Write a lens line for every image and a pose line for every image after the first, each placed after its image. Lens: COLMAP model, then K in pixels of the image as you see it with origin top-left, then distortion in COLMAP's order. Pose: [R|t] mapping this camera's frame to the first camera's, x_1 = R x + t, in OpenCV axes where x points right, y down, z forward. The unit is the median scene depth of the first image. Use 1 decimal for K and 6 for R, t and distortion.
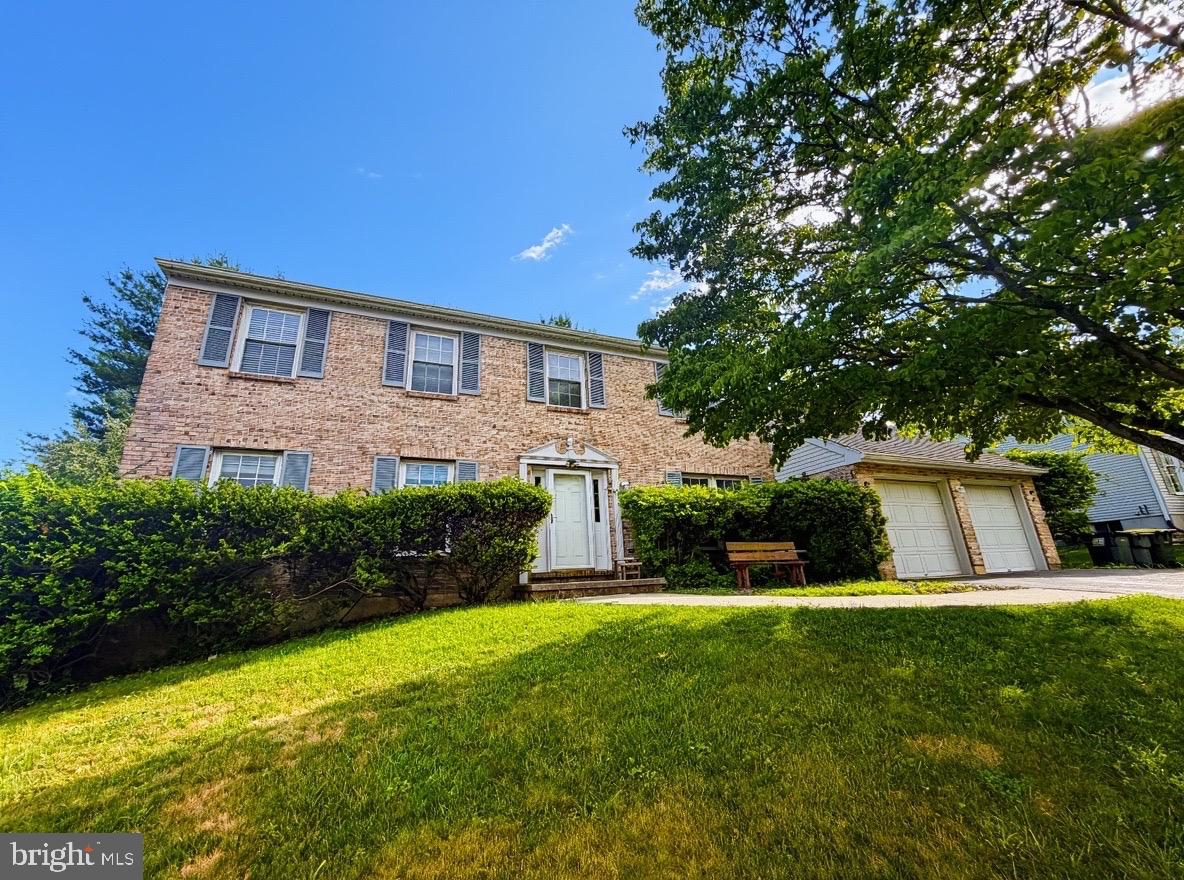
lens RADIAL K [[472.0, 0, 592.0], [0, 472.0, 440.0], [0, 0, 1]] dist [-0.000800, -0.000200]
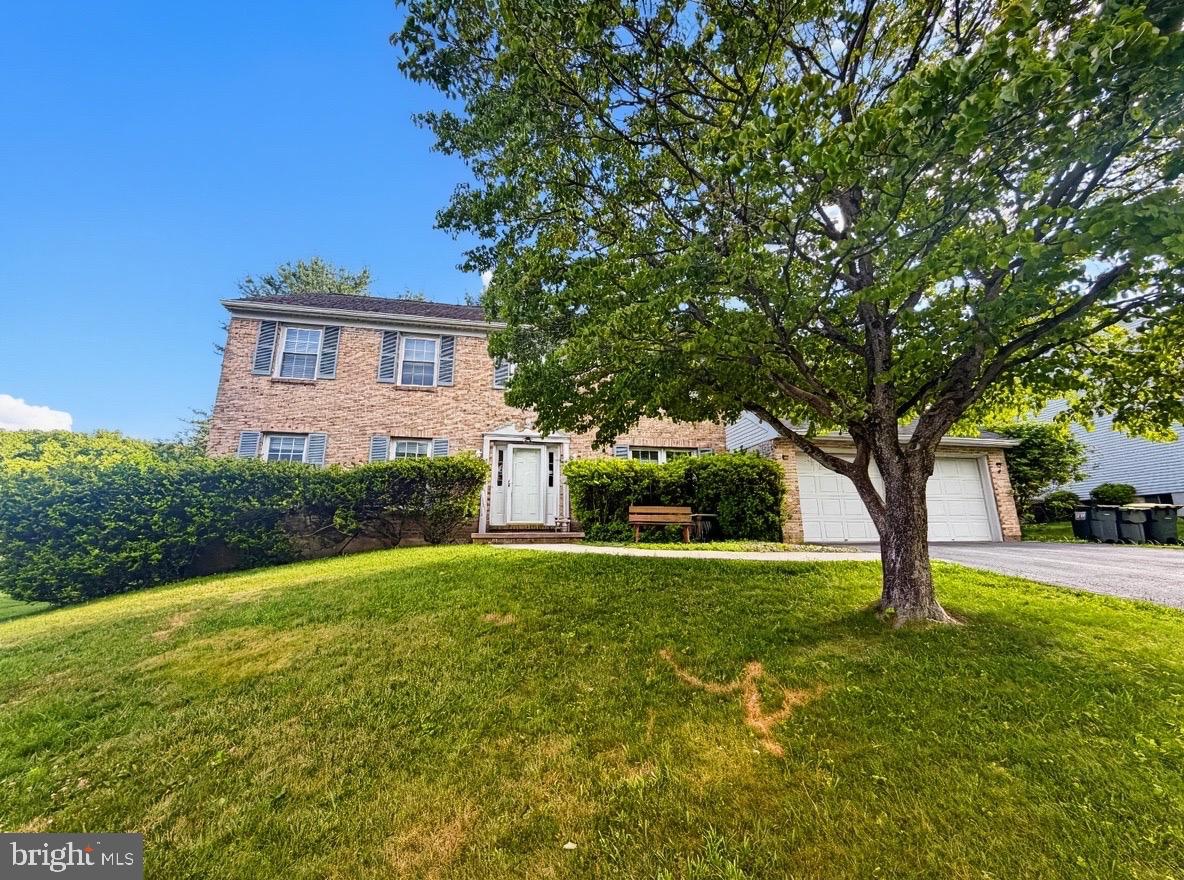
lens RADIAL K [[472.0, 0, 592.0], [0, 472.0, 440.0], [0, 0, 1]] dist [-0.000800, -0.000200]
pose [[0.980063, -0.001257, -0.198685, 0.406809], [0.018141, 0.996369, 0.083184, -0.053301], [0.197859, -0.085130, 0.976527, -0.185993]]
